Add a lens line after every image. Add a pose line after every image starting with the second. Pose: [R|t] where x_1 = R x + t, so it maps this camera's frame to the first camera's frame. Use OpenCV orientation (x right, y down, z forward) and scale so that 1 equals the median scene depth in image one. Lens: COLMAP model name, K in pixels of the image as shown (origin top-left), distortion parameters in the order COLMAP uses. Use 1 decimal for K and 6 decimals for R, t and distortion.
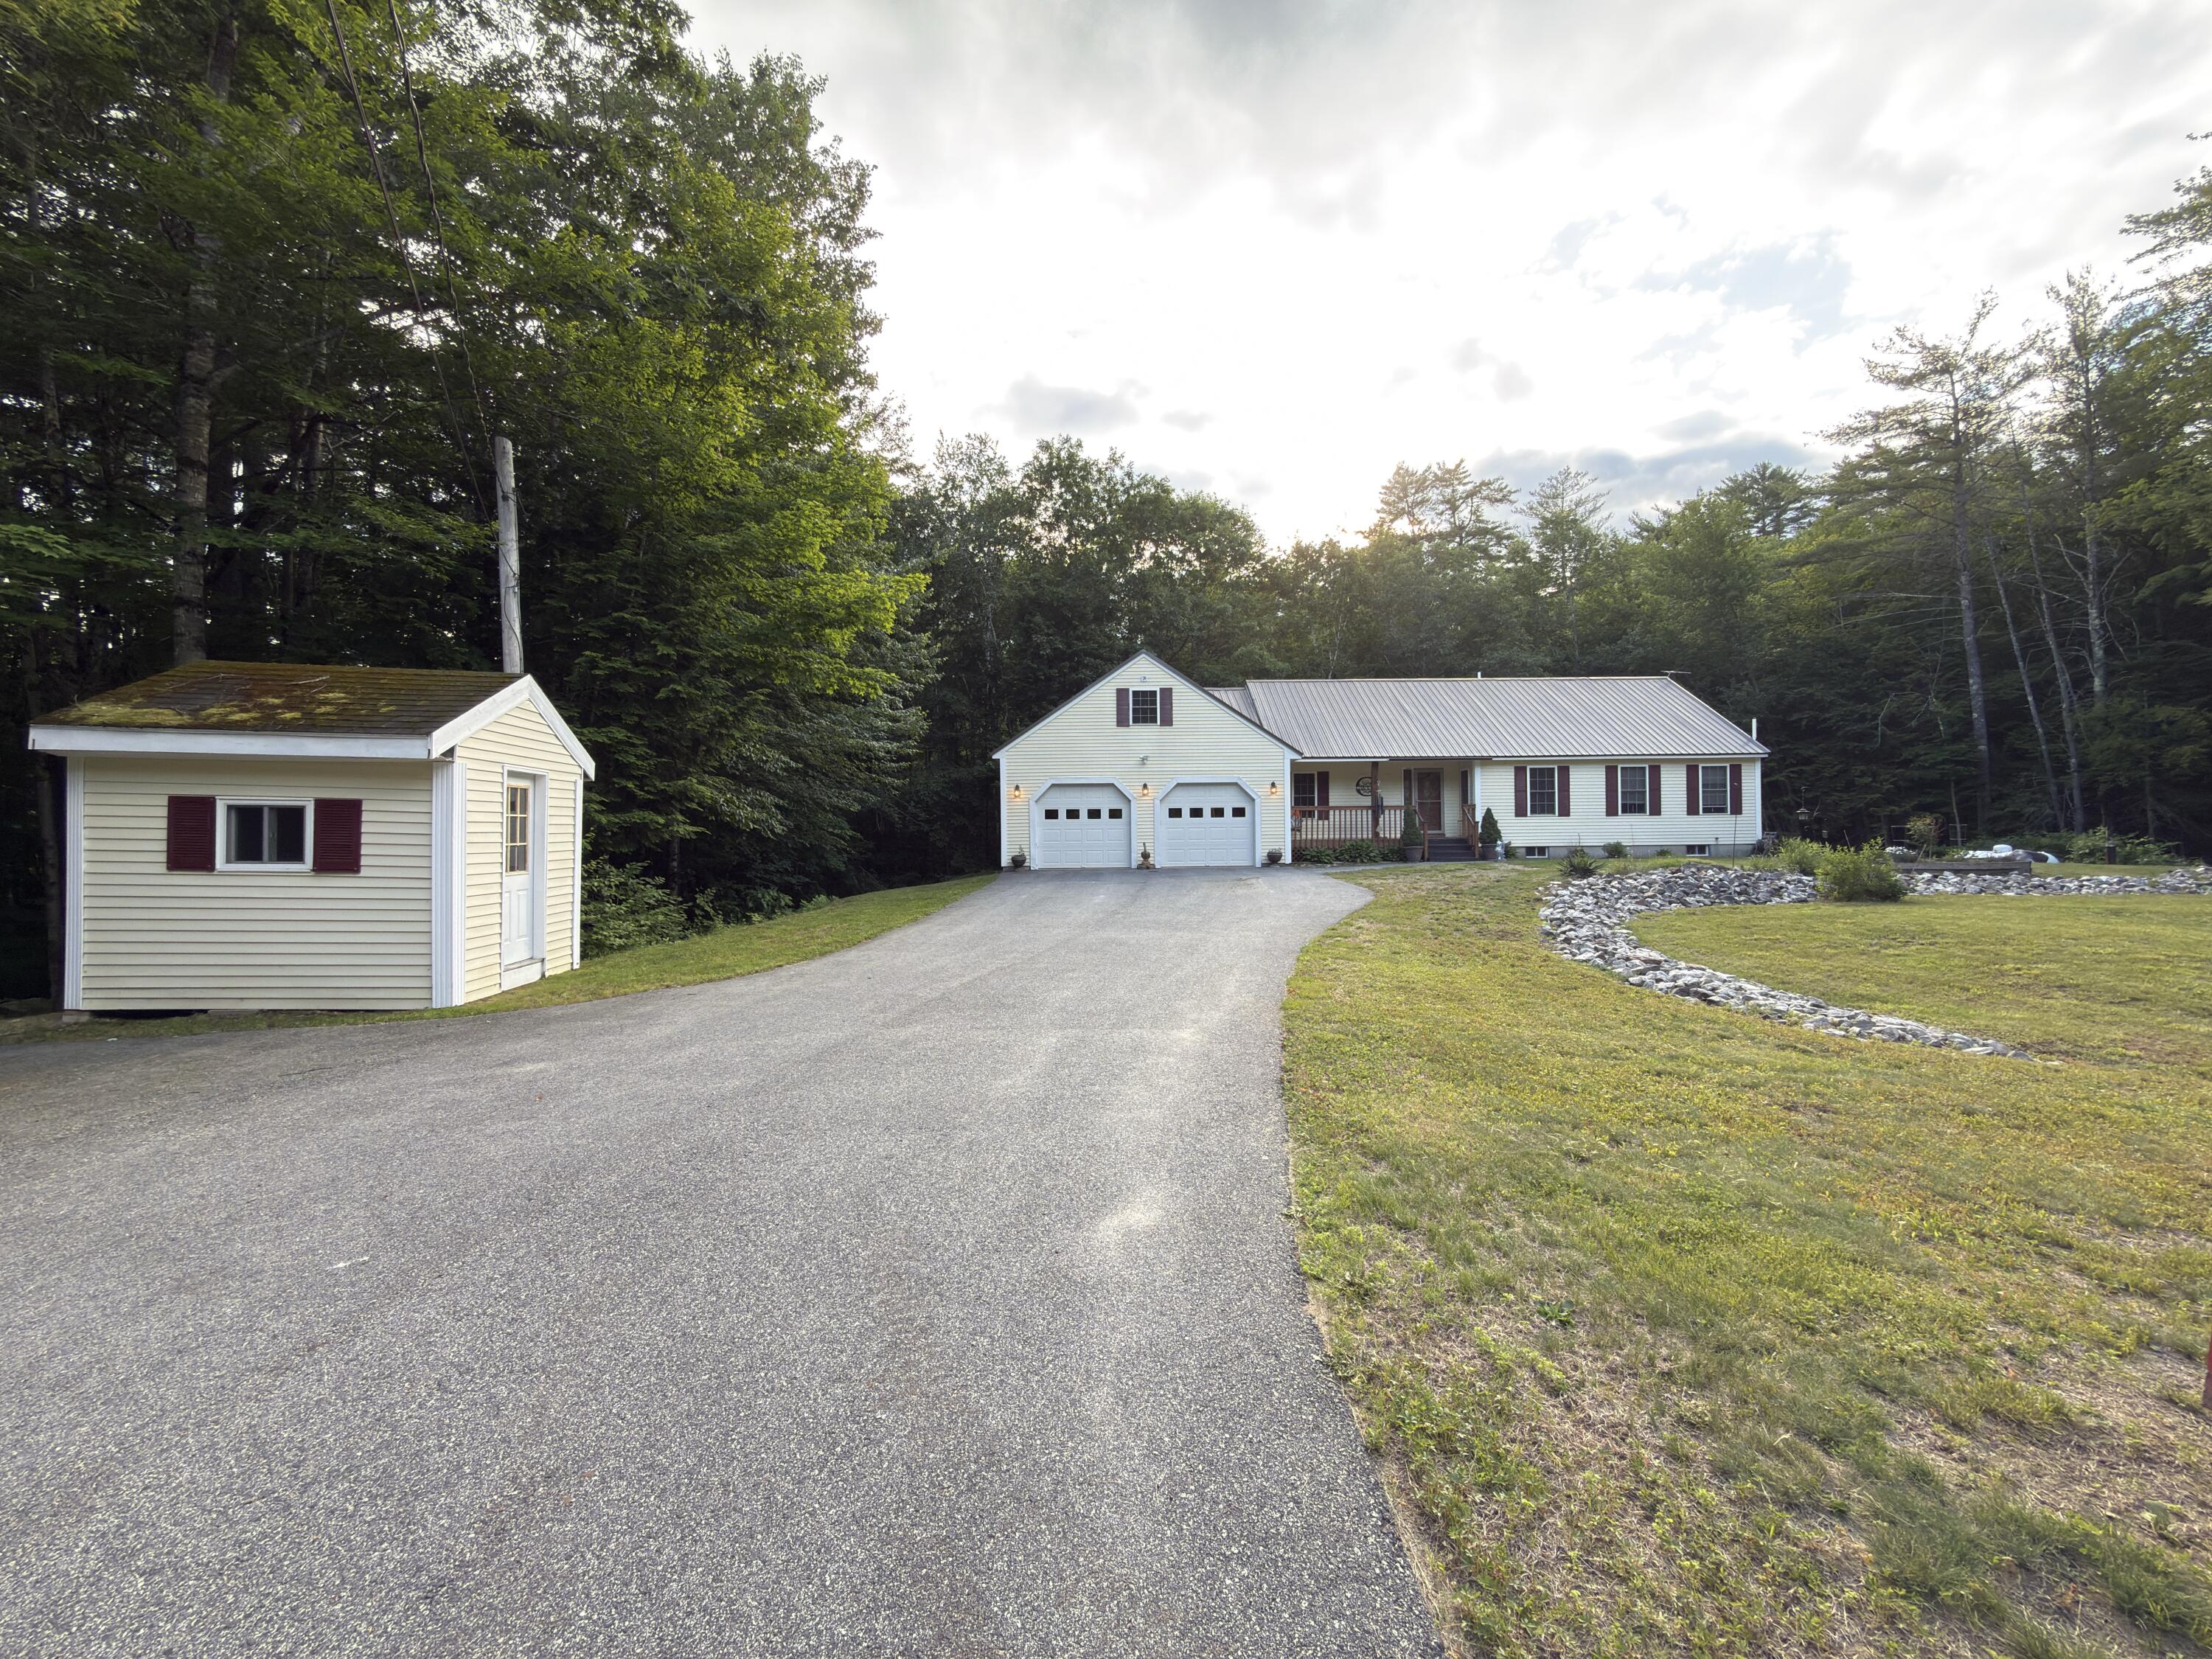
lens RADIAL K [[890.6, 0, 1106.0], [0, 890.6, 829.5], [0, 0, 1]] dist [-0.001770, -0.000054]
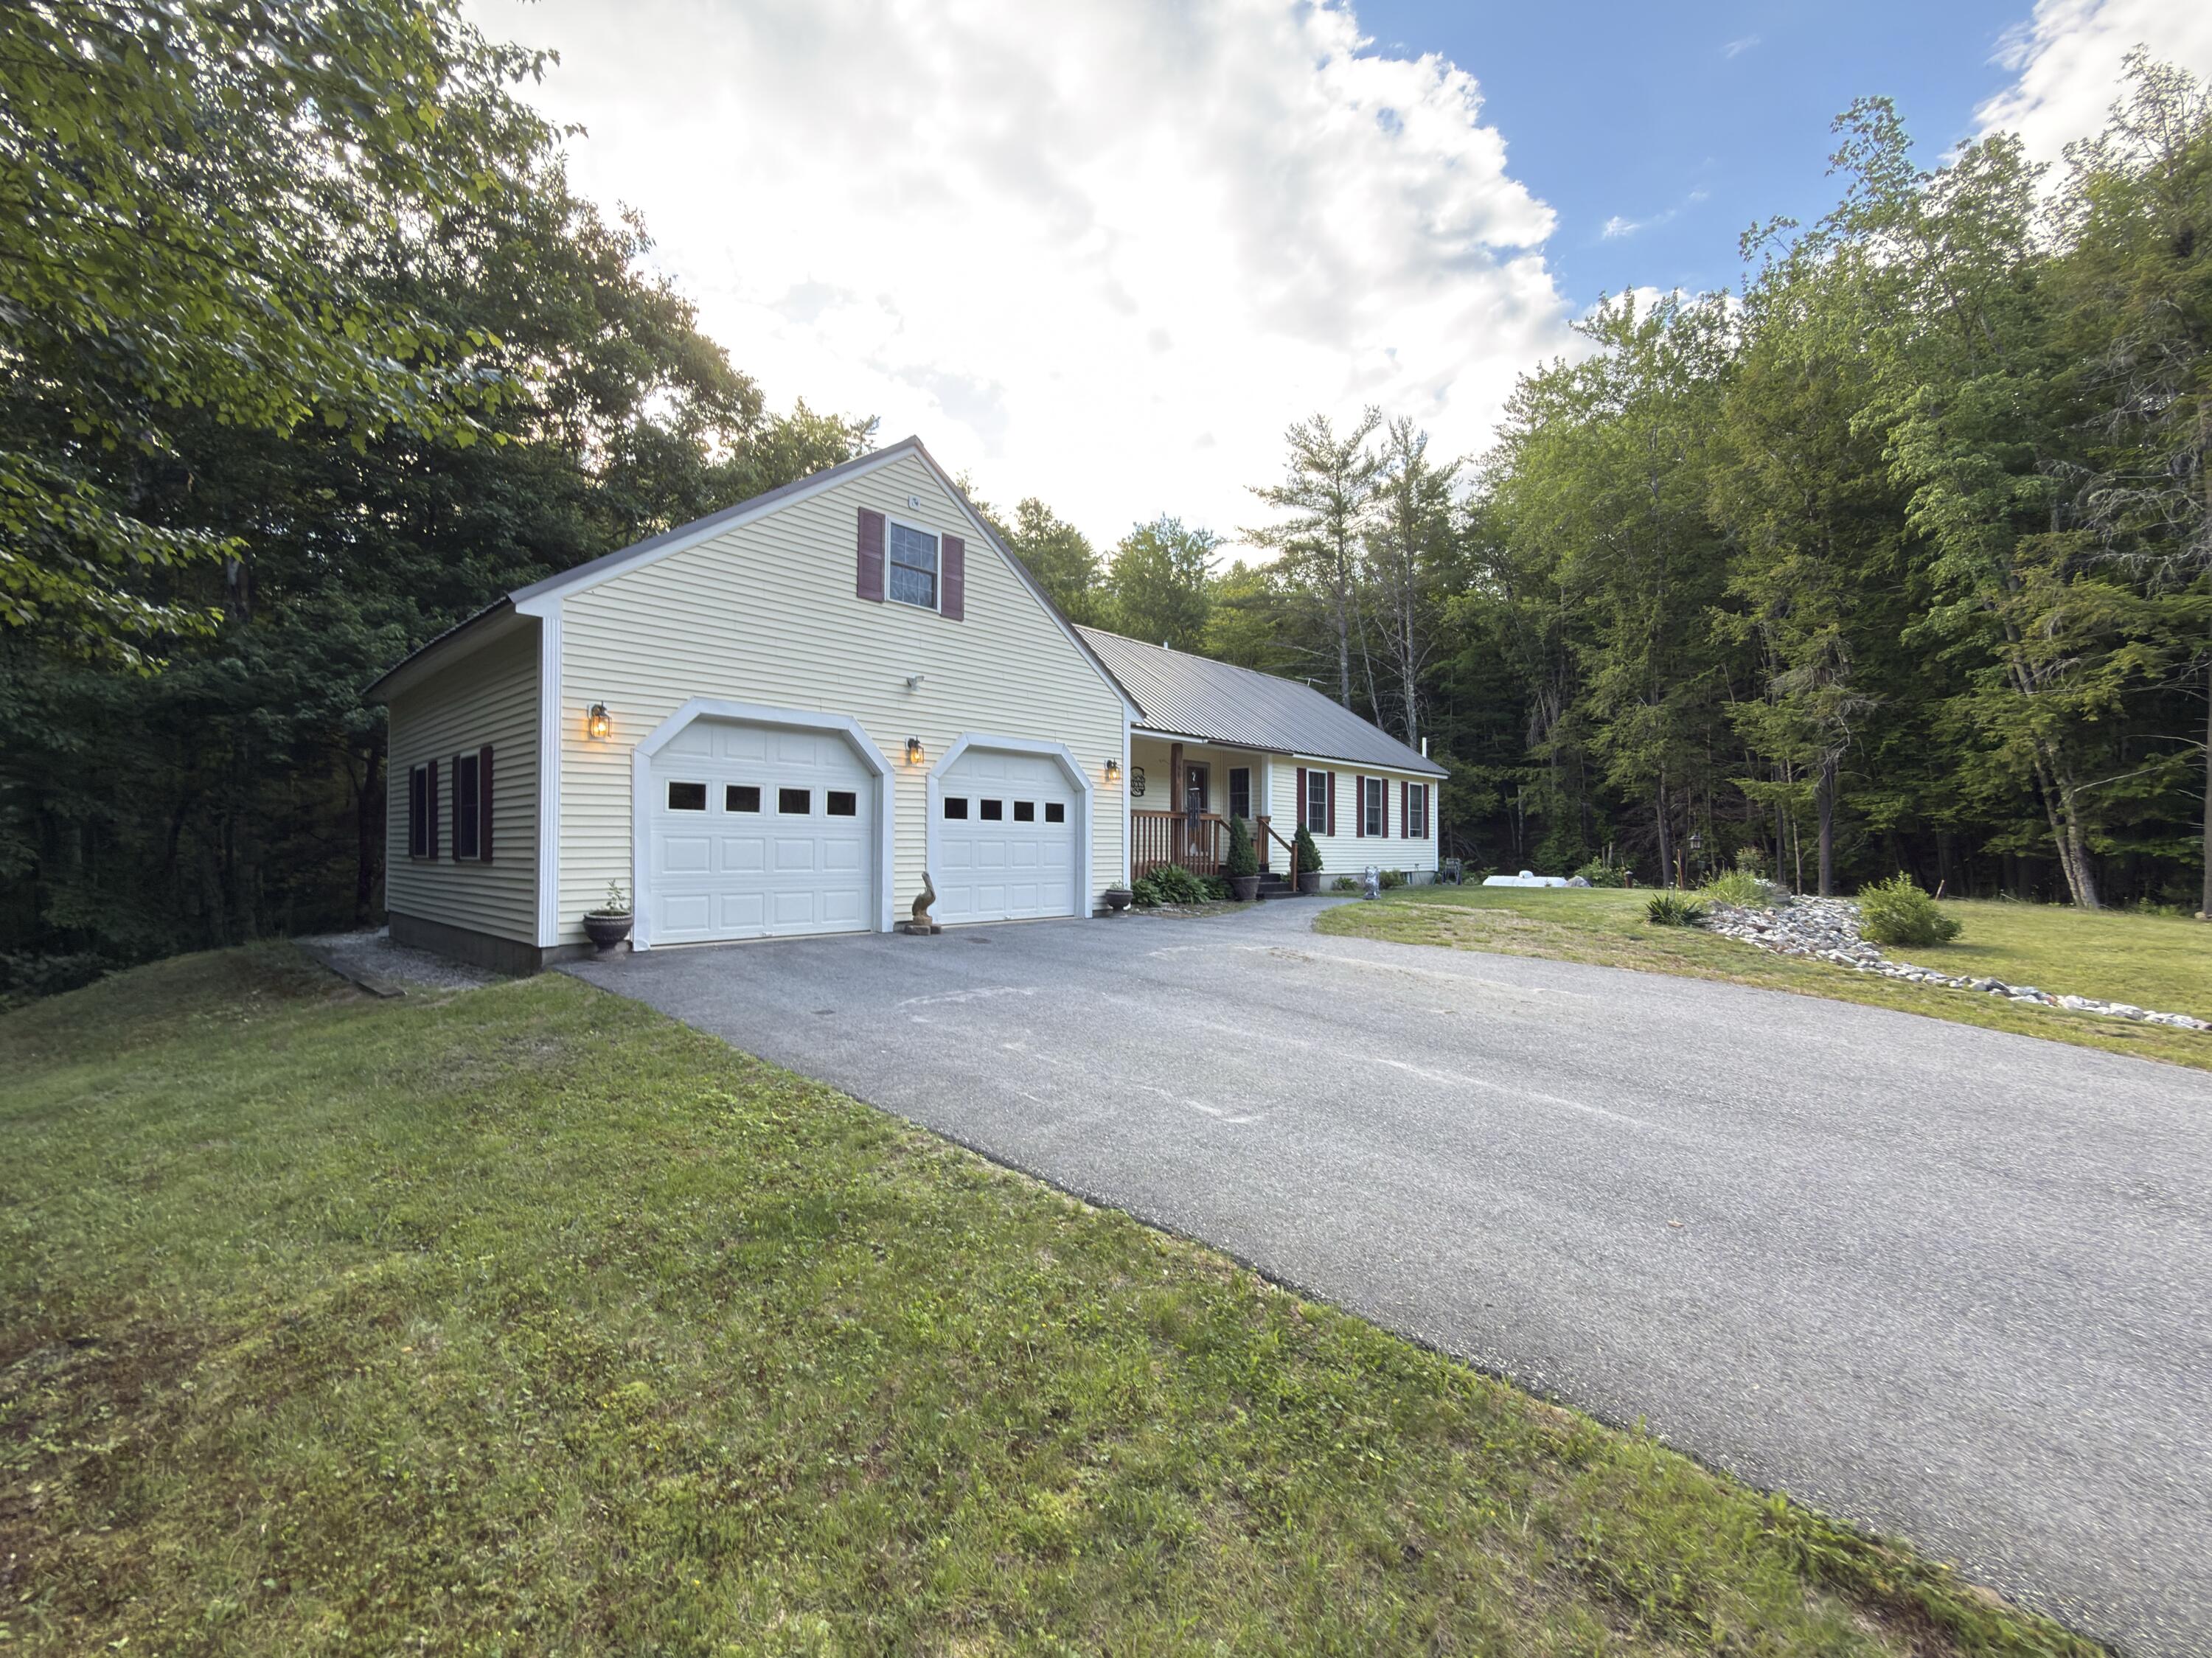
lens RADIAL K [[899.9, 0, 1106.0], [0, 899.9, 829.0], [0, 0, 1]] dist [-0.001354, -0.000038]
pose [[0.695362, 0.032097, 0.717943, -0.207163], [-0.024725, 0.999479, -0.020737, 0.000026], [-0.718235, -0.003331, 0.695793, 0.614277]]
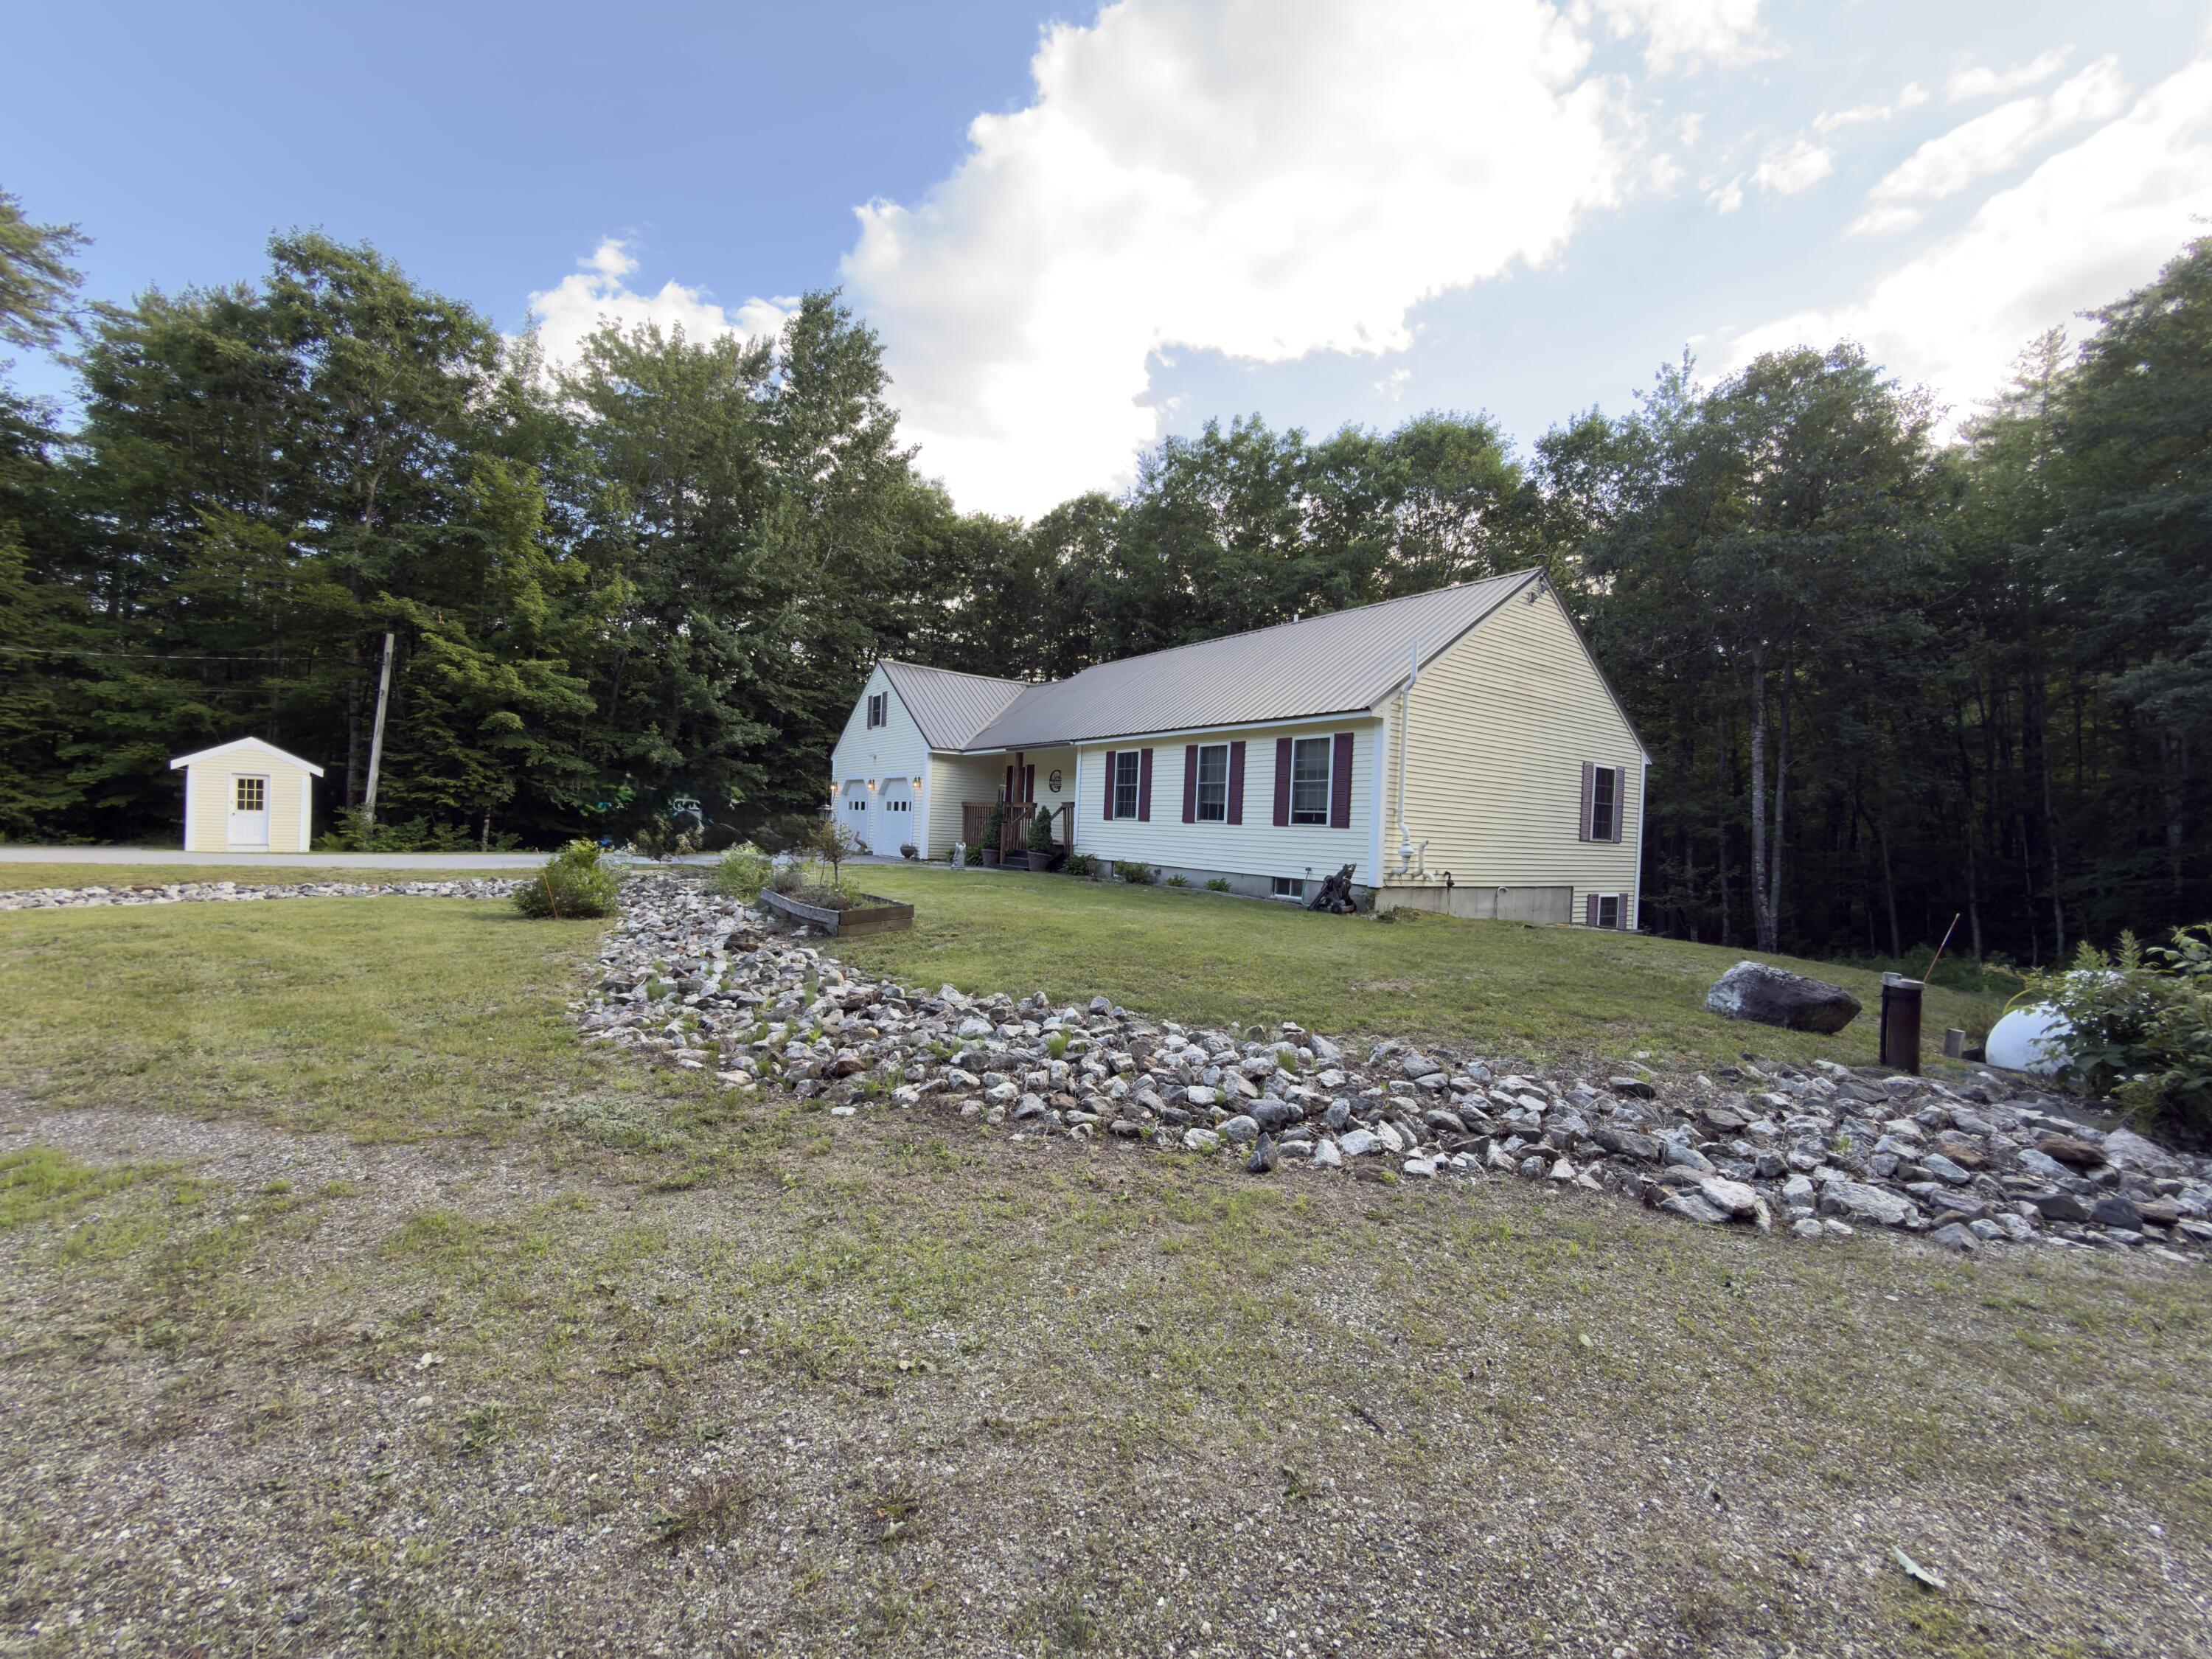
lens RADIAL K [[890.6, 0, 1106.0], [0, 890.6, 829.5], [0, 0, 1]] dist [-0.001770, -0.000054]
pose [[0.561550, 0.039473, -0.826500, 1.127448], [-0.043202, 0.998898, 0.018354, -0.020915], [0.826314, 0.025400, 0.562637, 0.607190]]
